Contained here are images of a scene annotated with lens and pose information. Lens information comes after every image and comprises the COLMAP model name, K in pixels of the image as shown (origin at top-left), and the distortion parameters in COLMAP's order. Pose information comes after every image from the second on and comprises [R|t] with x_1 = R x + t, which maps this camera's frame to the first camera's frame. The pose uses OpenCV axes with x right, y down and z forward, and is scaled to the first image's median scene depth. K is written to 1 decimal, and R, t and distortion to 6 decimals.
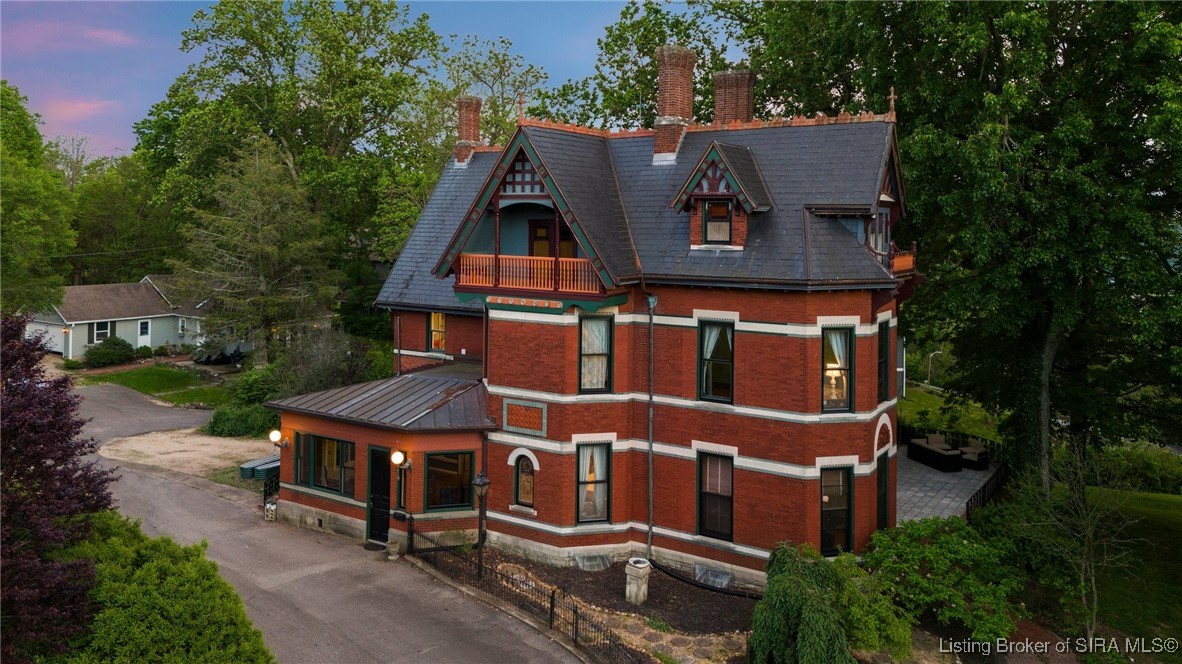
lens RADIAL K [[887.6, 0, 580.6], [0, 887.6, 218.2], [0, 0, 1]] dist [0.053670, -0.042569]
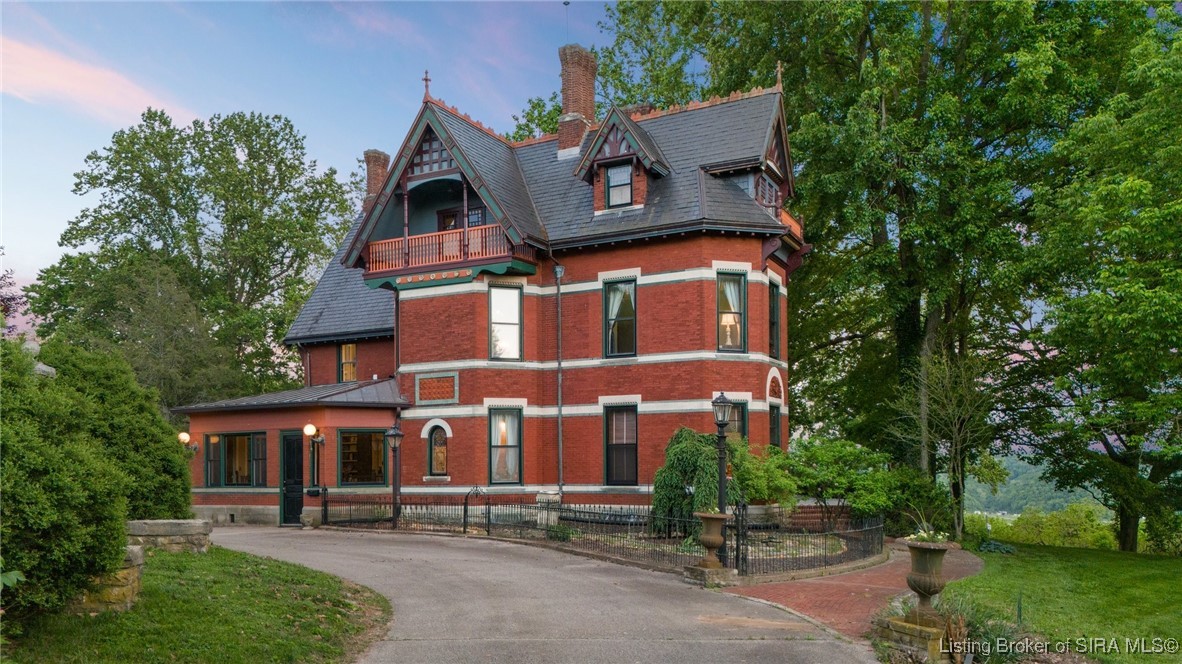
lens RADIAL K [[887.6, 0, 586.3], [0, 887.6, 446.9], [0, 0, 1]] dist [0.053670, -0.042569]
pose [[0.994847, -0.018294, 0.099725, 0.004938], [0.019018, 0.999799, -0.006314, 0.306183], [-0.099590, 0.008178, 0.994995, -0.037204]]
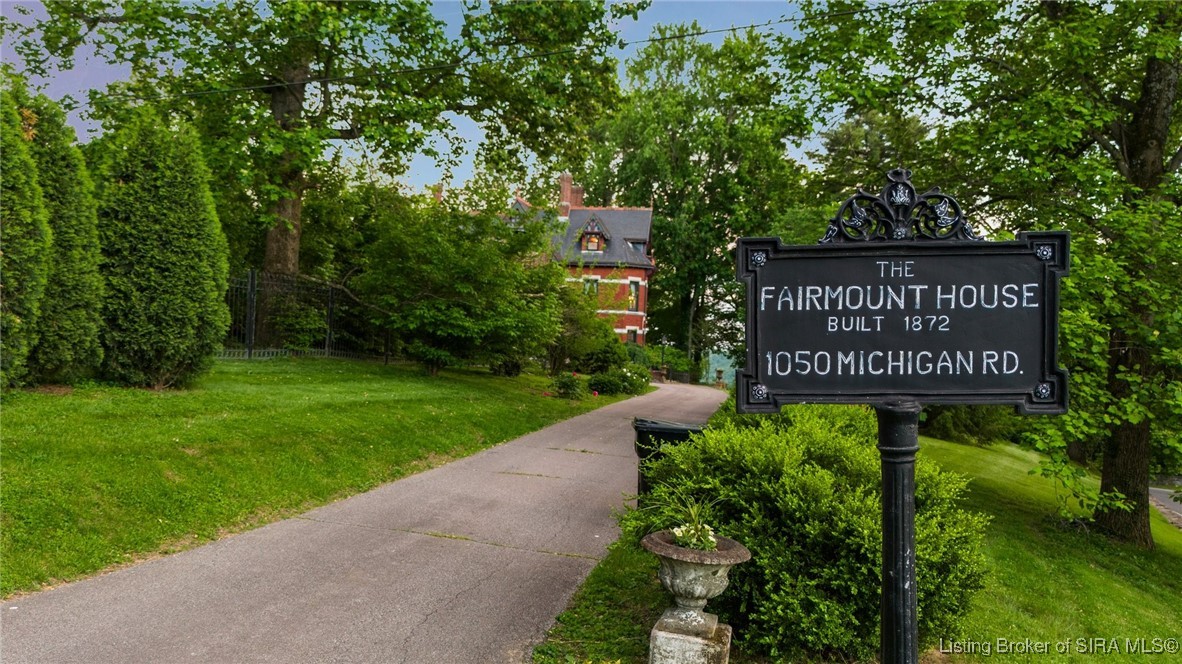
lens RADIAL K [[887.6, 0, 589.6], [0, 887.6, 331.9], [0, 0, 1]] dist [0.053670, -0.042569]
pose [[0.914105, 0.035788, 0.403895, -0.890216], [-0.038785, 0.999247, -0.000763, 0.265525], [-0.403618, -0.014968, 0.914805, -1.390040]]
